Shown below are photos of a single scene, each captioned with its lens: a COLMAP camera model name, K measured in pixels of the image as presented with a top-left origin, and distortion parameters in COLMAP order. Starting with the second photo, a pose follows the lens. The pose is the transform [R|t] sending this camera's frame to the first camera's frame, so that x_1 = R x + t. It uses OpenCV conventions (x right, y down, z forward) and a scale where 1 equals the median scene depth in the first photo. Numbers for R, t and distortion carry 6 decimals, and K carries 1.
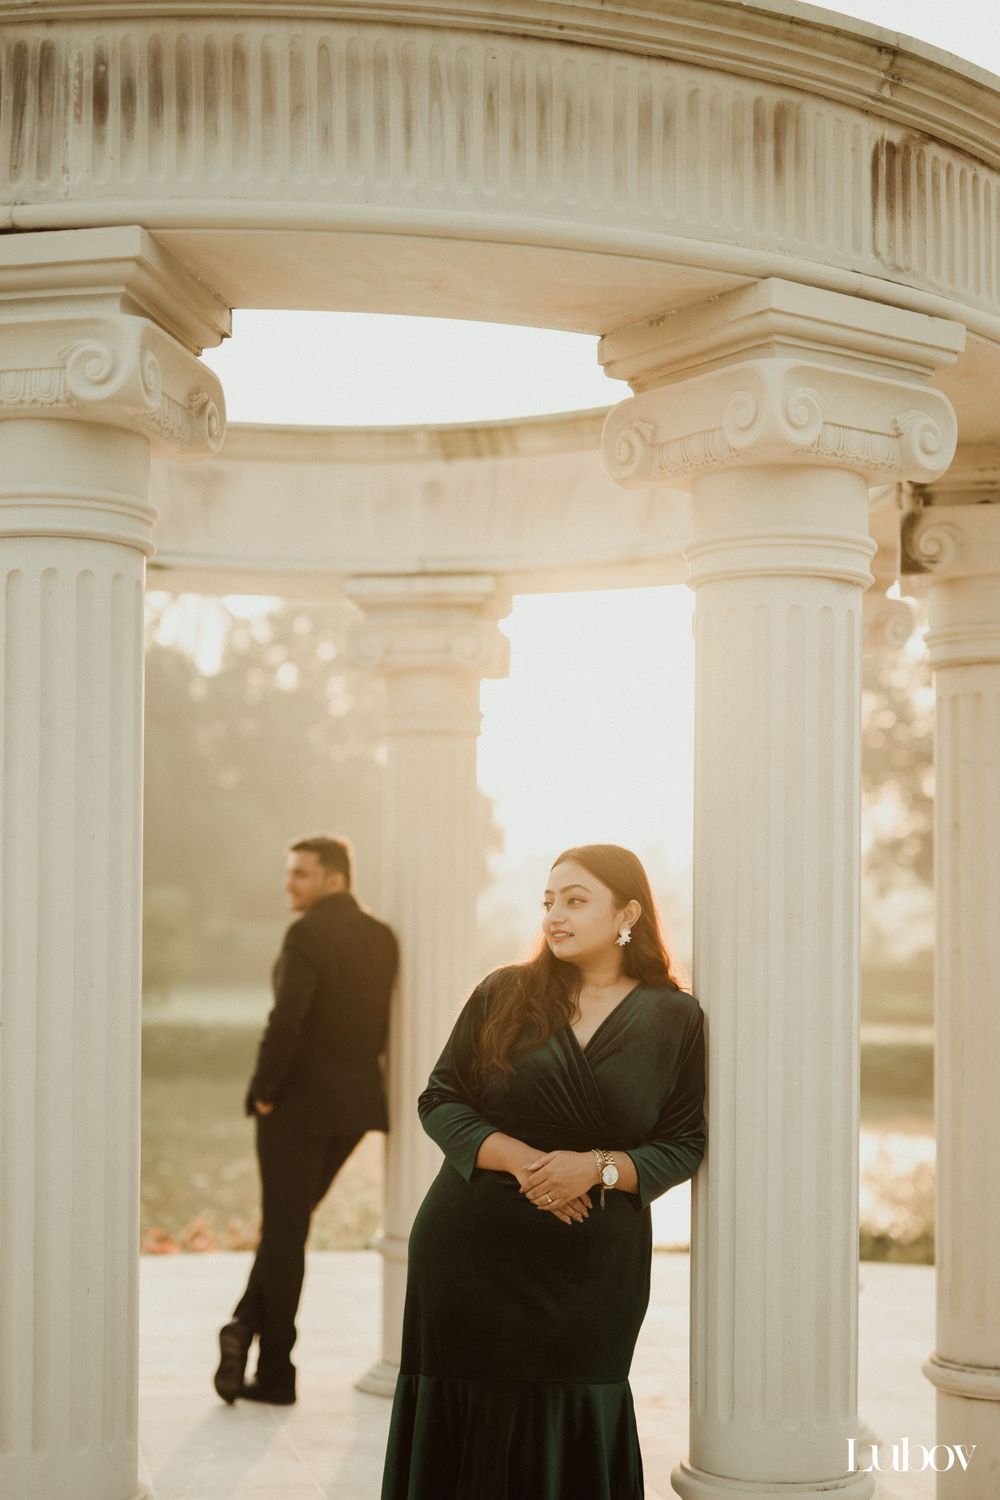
lens RADIAL K [[2027.8, 0, 500.0], [0, 2027.8, 750.0], [0, 0, 1]] dist [-0.102435, 0.031946]
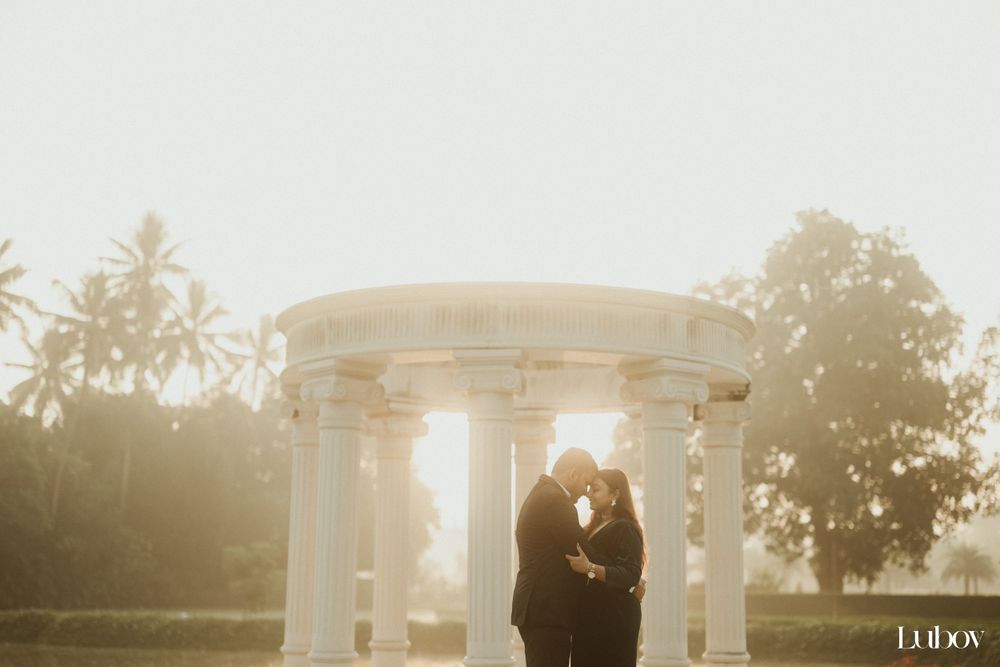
lens RADIAL K [[1351.9, 0, 500.0], [0, 1351.9, 333.5], [0, 0, 1]] dist [-0.102435, 0.031946]
pose [[0.997936, 0.008855, 0.063603, -0.356575], [-0.002873, 0.995613, -0.093528, -0.021172], [-0.064153, 0.093152, 0.993583, -1.638088]]
